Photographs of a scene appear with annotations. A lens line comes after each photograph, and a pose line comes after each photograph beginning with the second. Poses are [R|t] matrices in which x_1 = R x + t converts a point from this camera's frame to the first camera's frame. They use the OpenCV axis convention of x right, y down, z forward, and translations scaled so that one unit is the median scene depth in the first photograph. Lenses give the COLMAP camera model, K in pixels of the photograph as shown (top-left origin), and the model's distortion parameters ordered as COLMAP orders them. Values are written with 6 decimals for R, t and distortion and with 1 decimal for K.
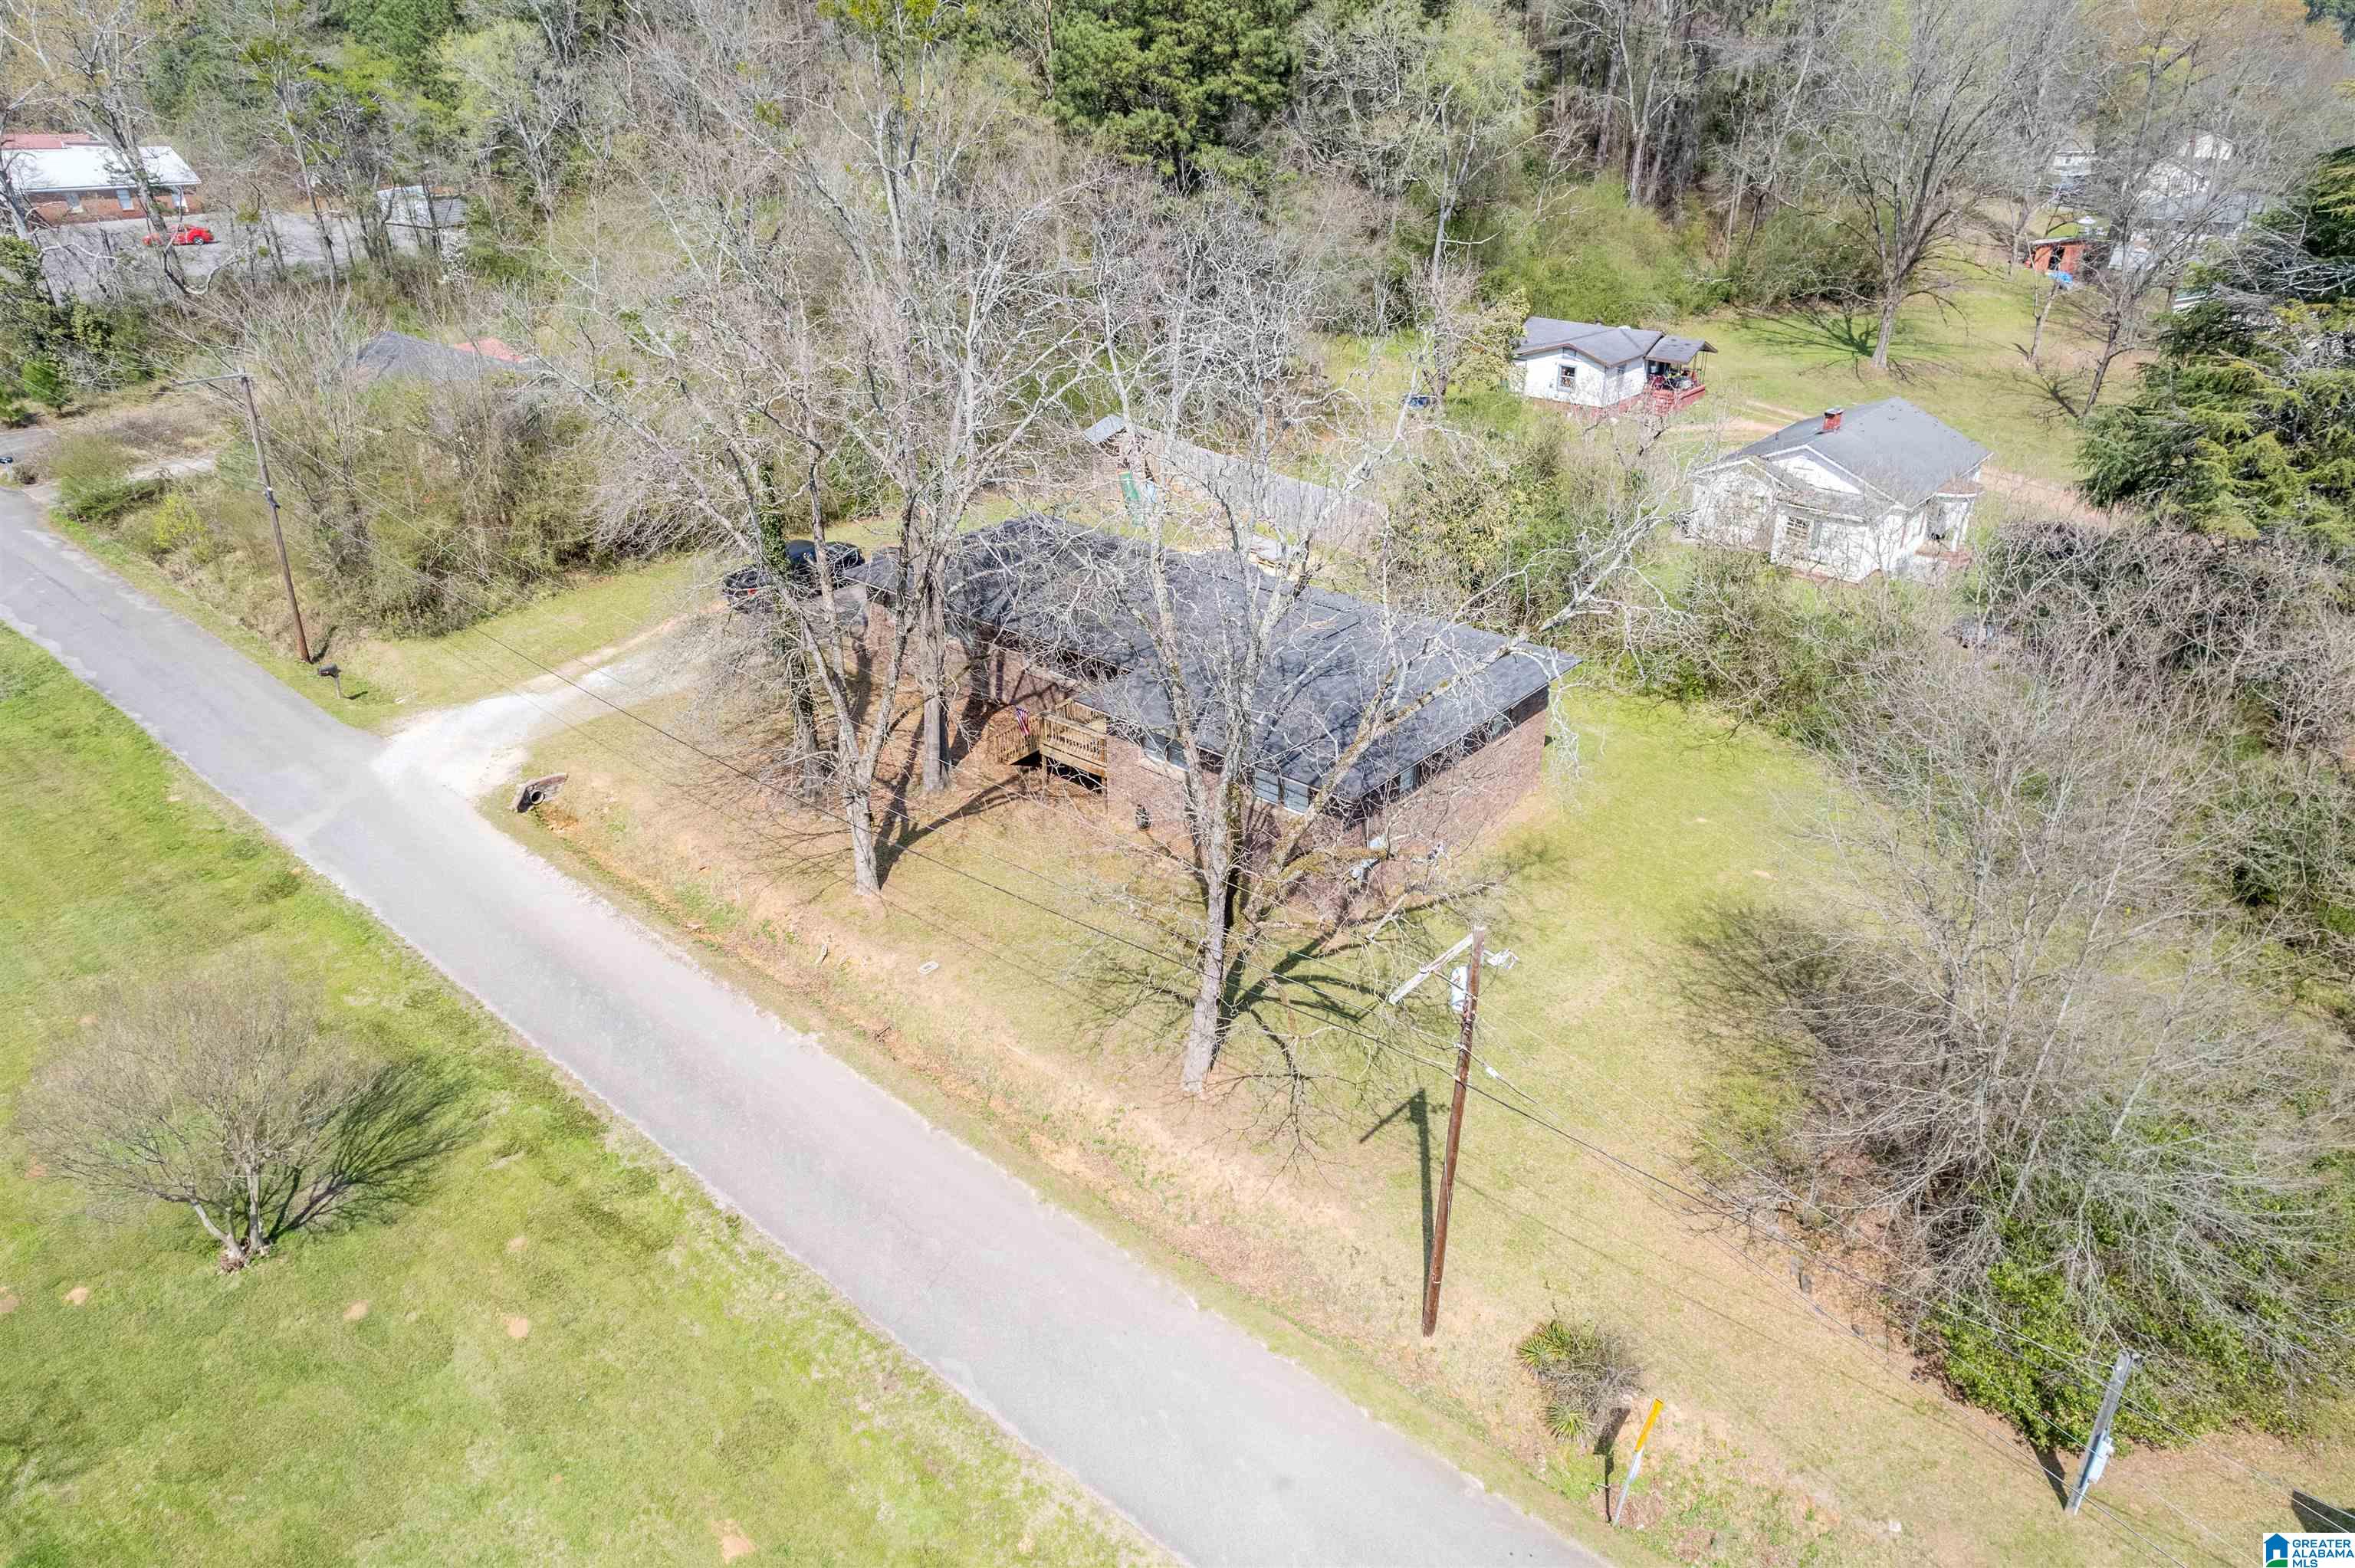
lens RADIAL K [[1507.4, 0, 1165.6], [0, 1507.4, 769.7], [0, 0, 1]] dist [-0.050337, 0.028200]
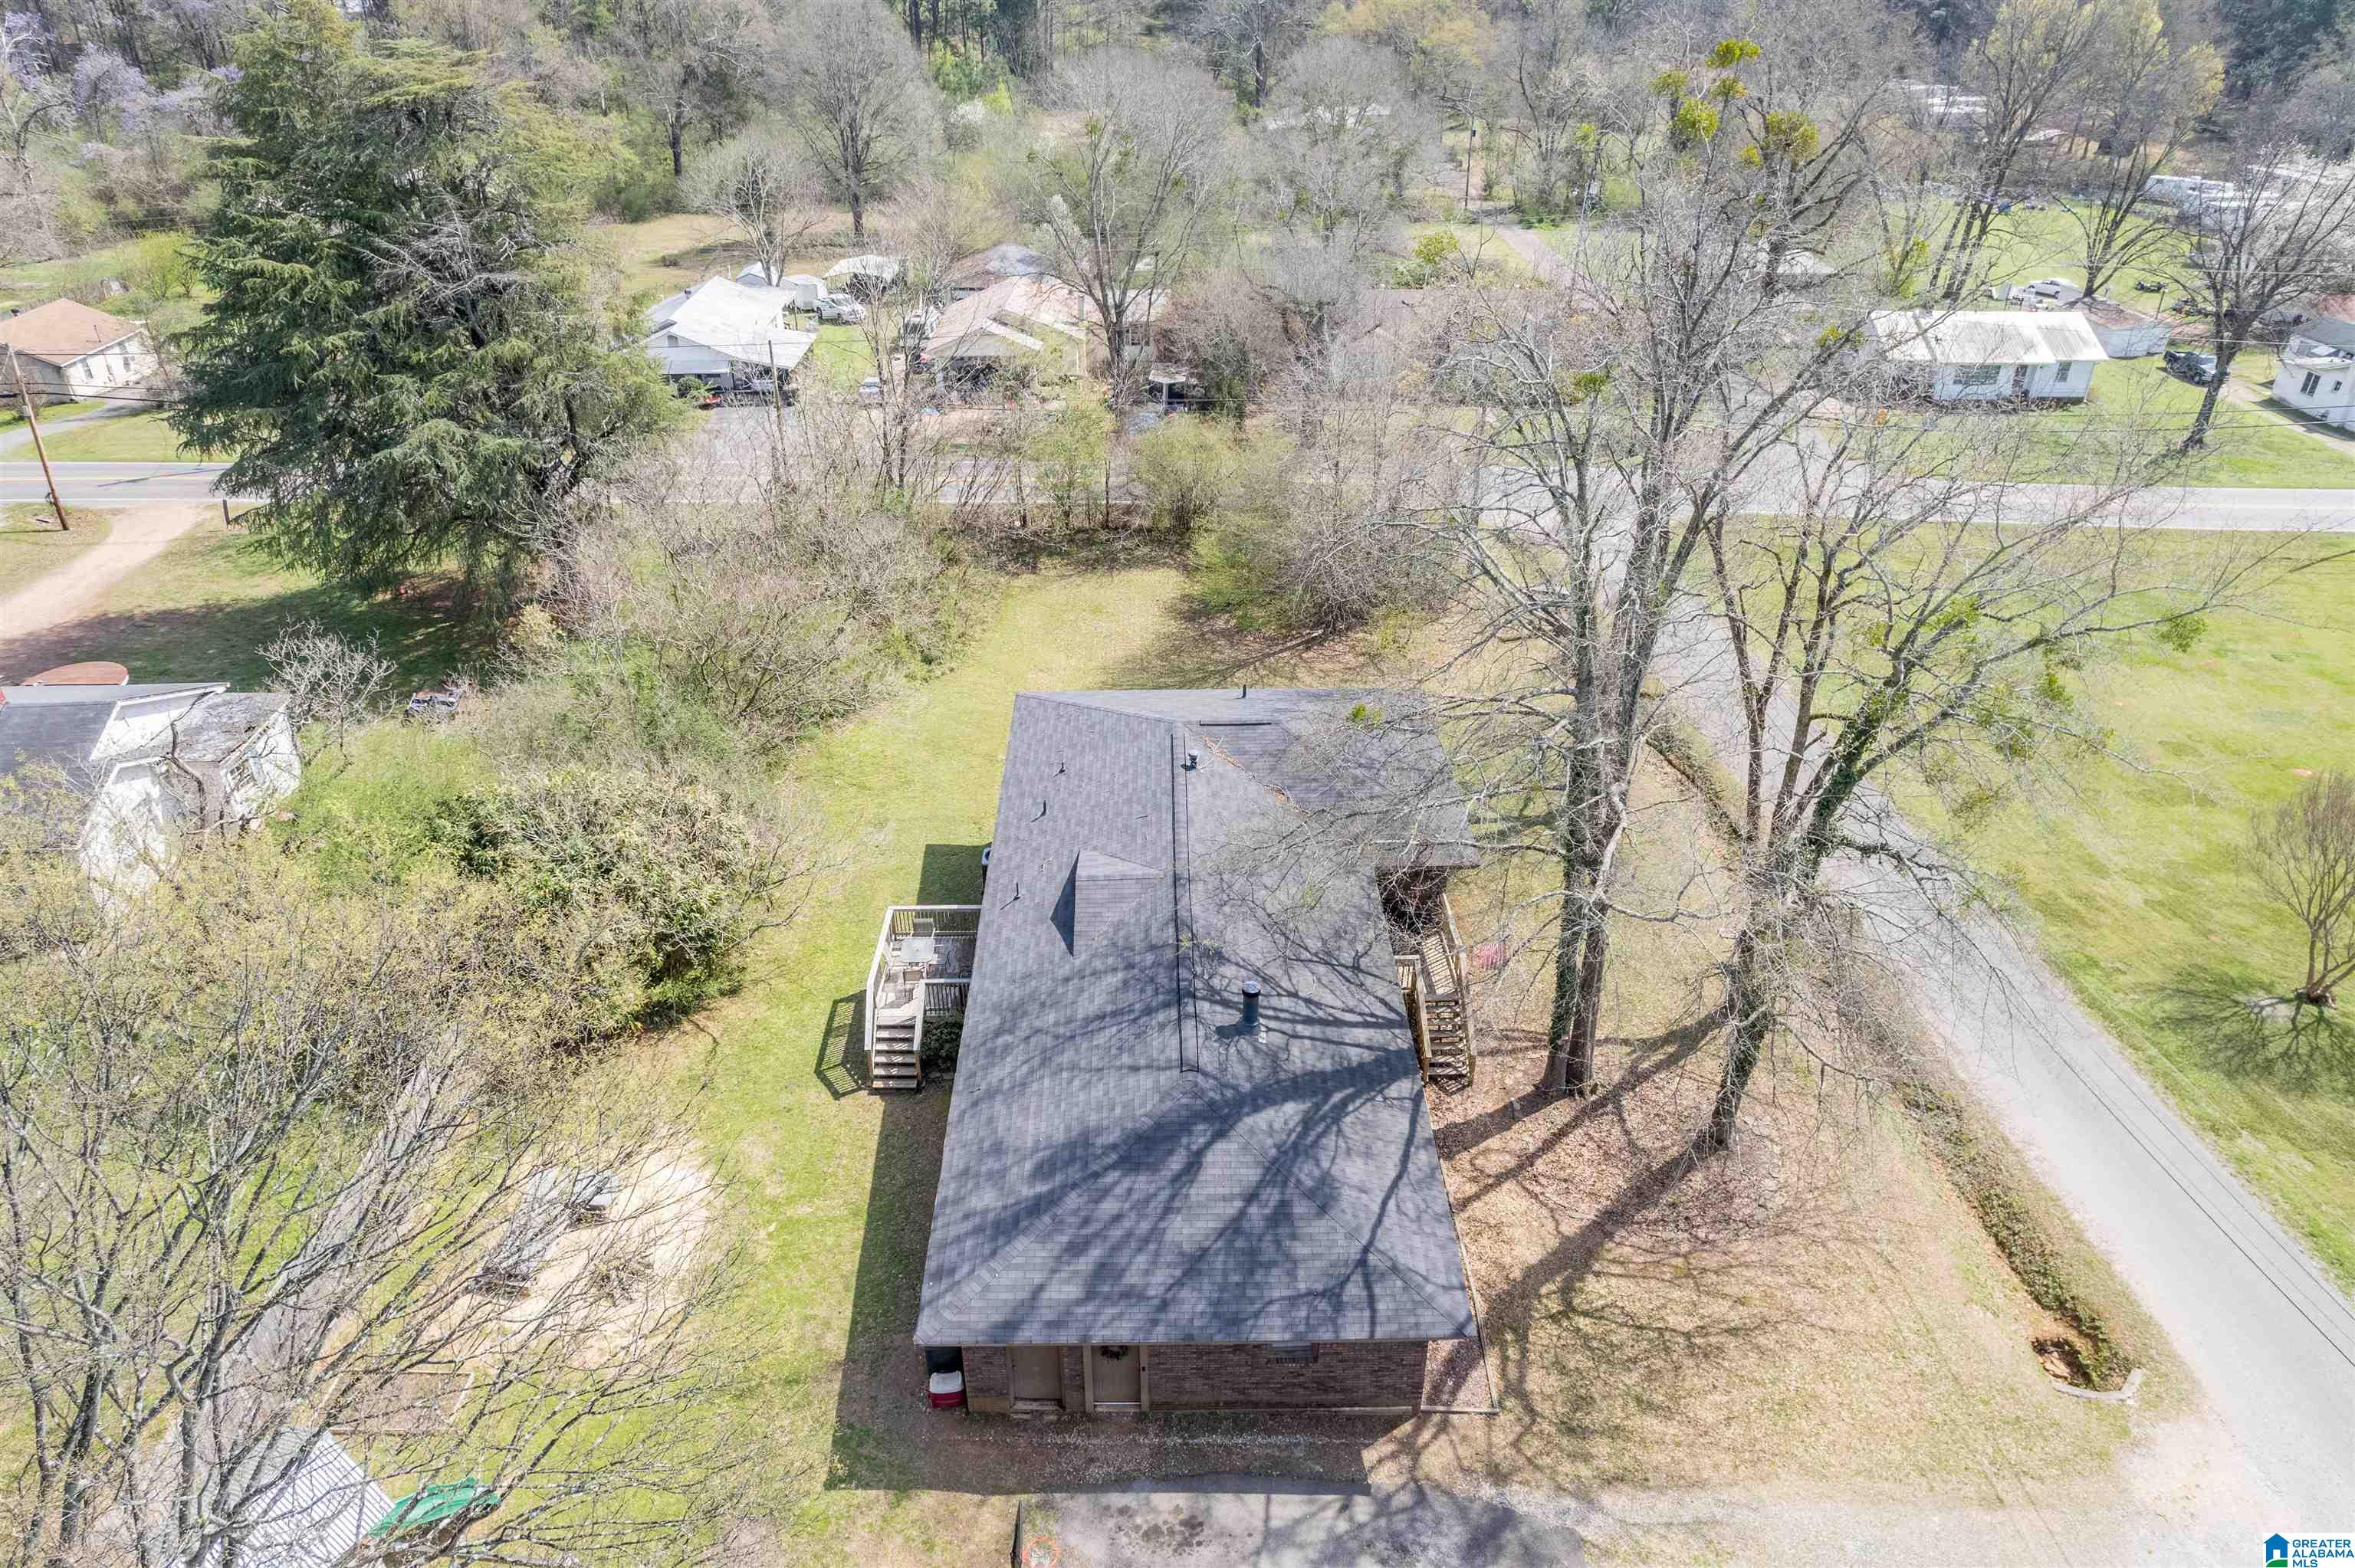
lens RADIAL K [[1507.4, 0, 1169.8], [0, 1507.4, 781.2], [0, 0, 1]] dist [-0.050337, 0.028200]
pose [[-0.676161, -0.381419, 0.630338, -0.524732], [0.316848, 0.621858, 0.716170, -0.851465], [-0.665142, 0.683968, -0.299624, 1.500016]]
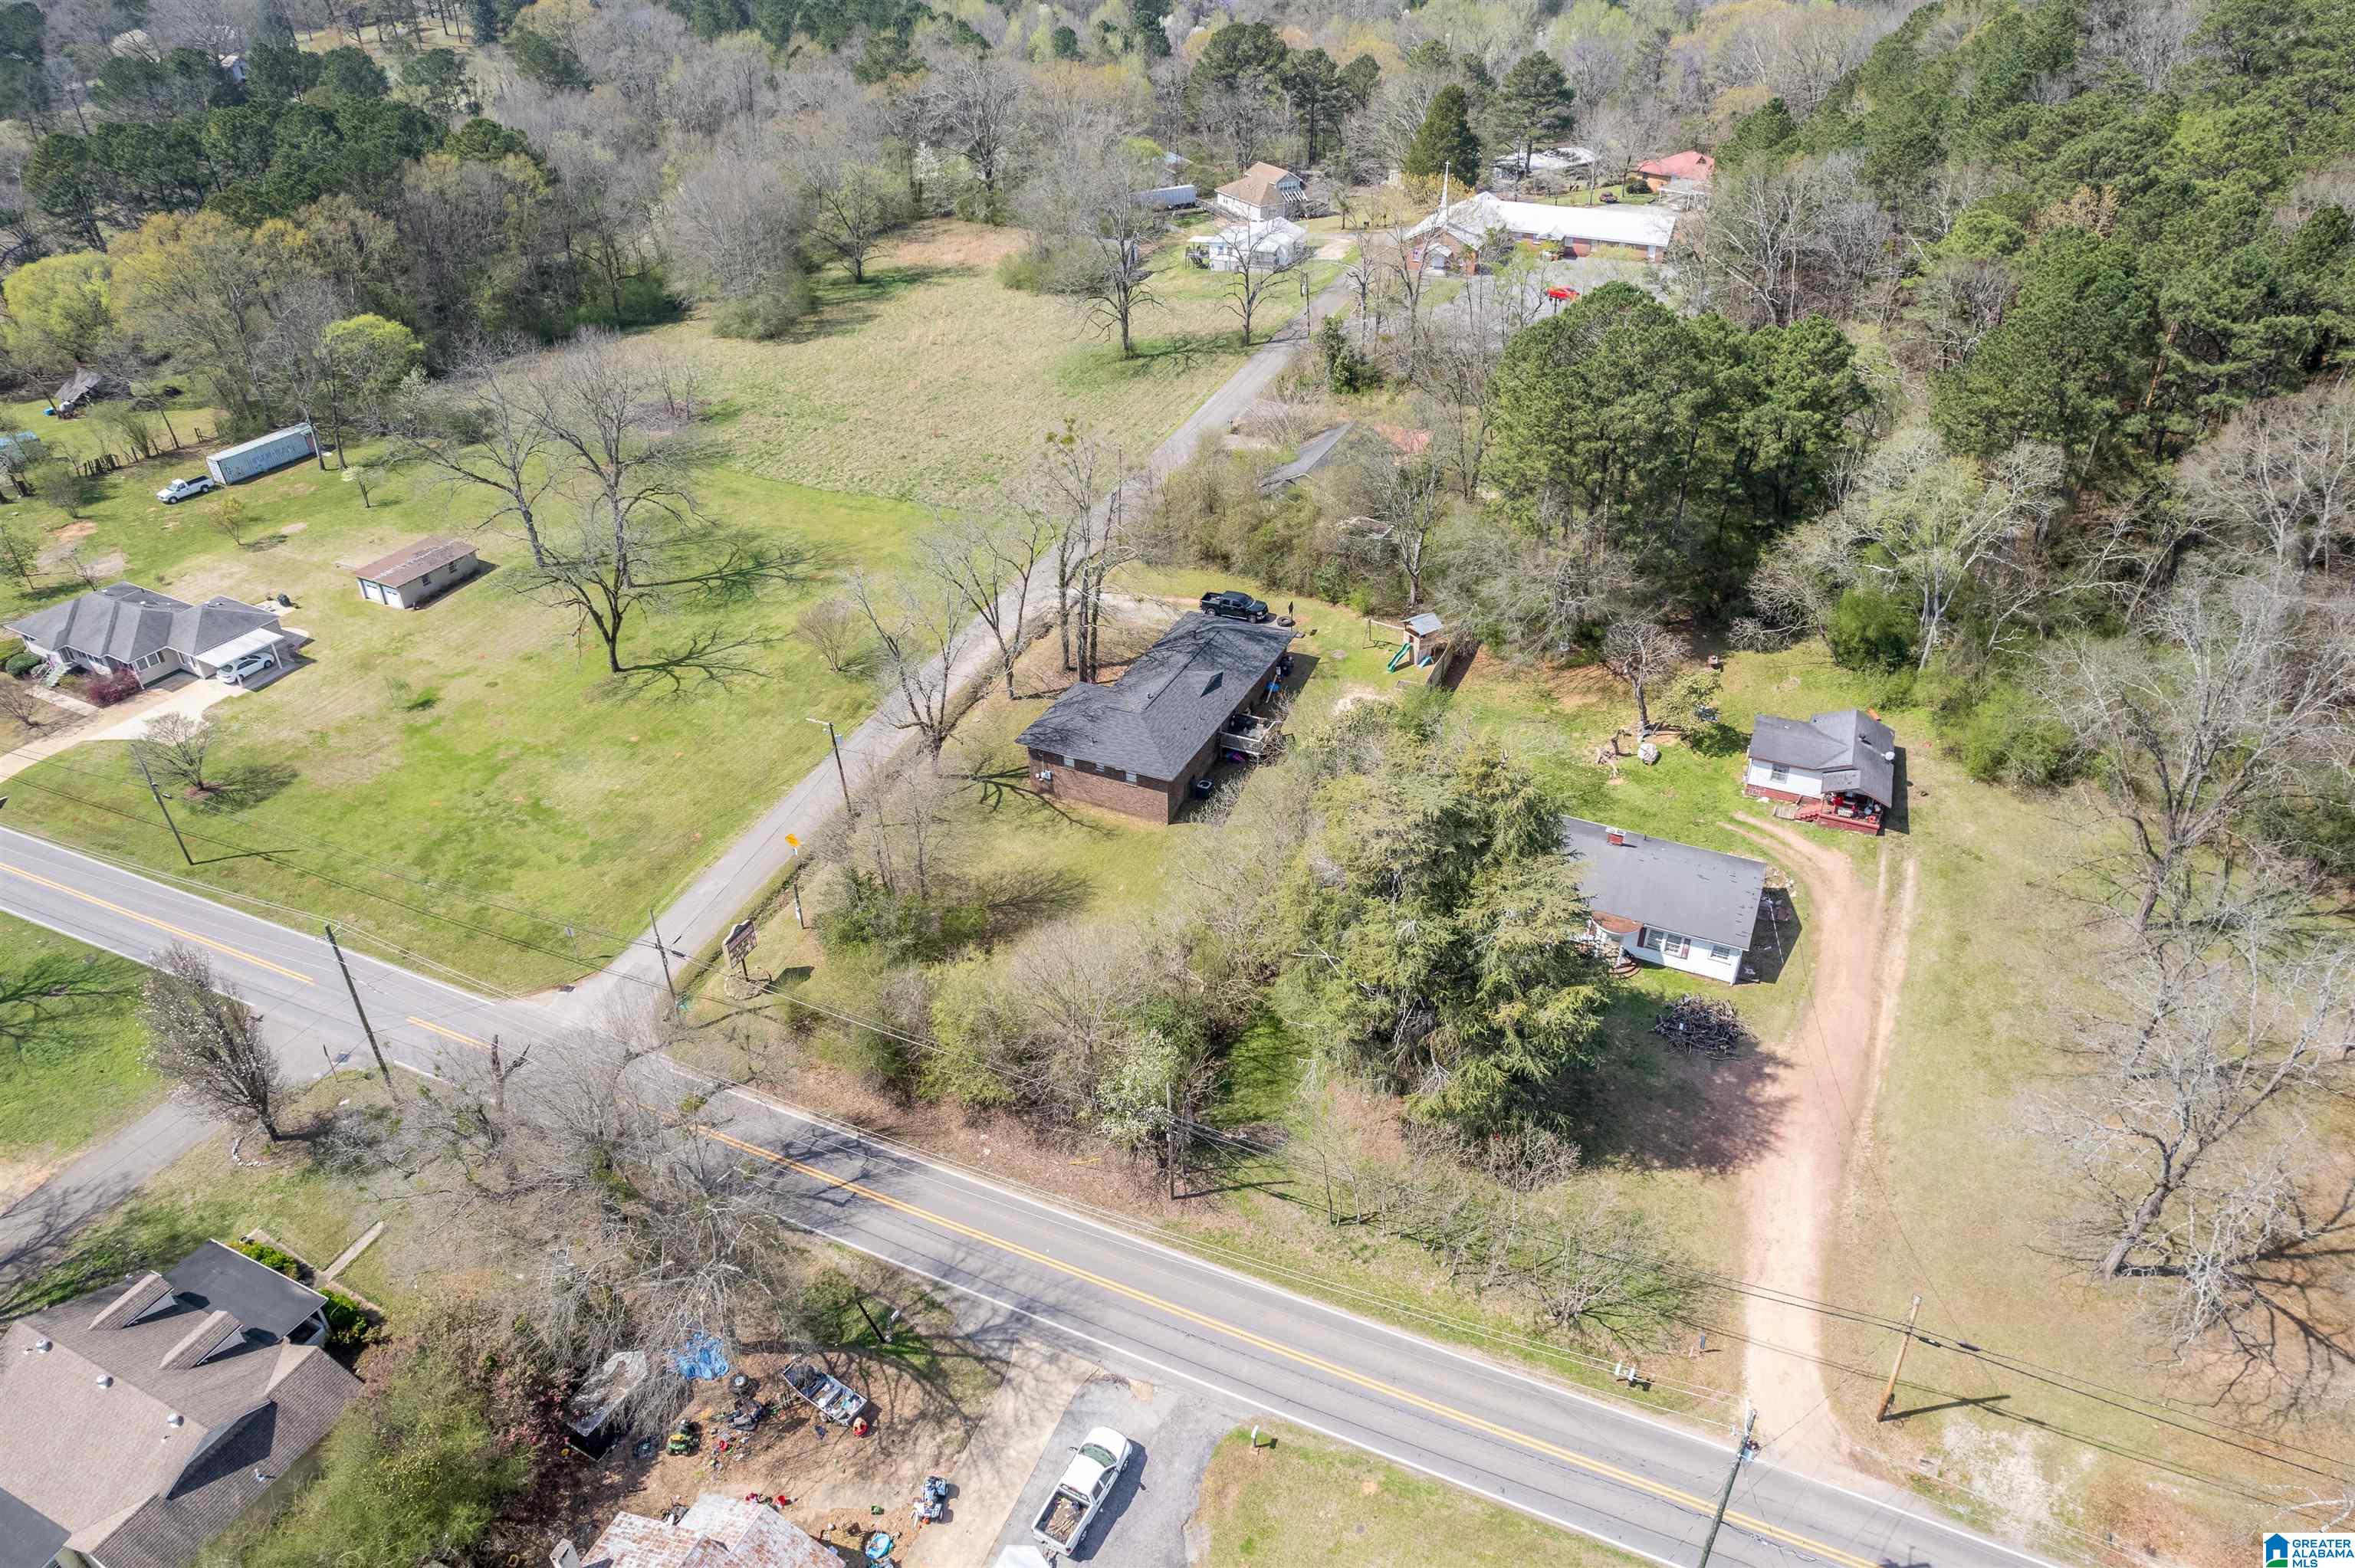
lens RADIAL K [[1507.4, 0, 1168.8], [0, 1507.4, 792.0], [0, 0, 1]] dist [-0.050337, 0.028200]
pose [[0.274450, 0.532794, -0.800504, 2.451419], [-0.412271, 0.817274, 0.402611, -1.132568], [0.868740, 0.219528, 0.443956, 0.000742]]
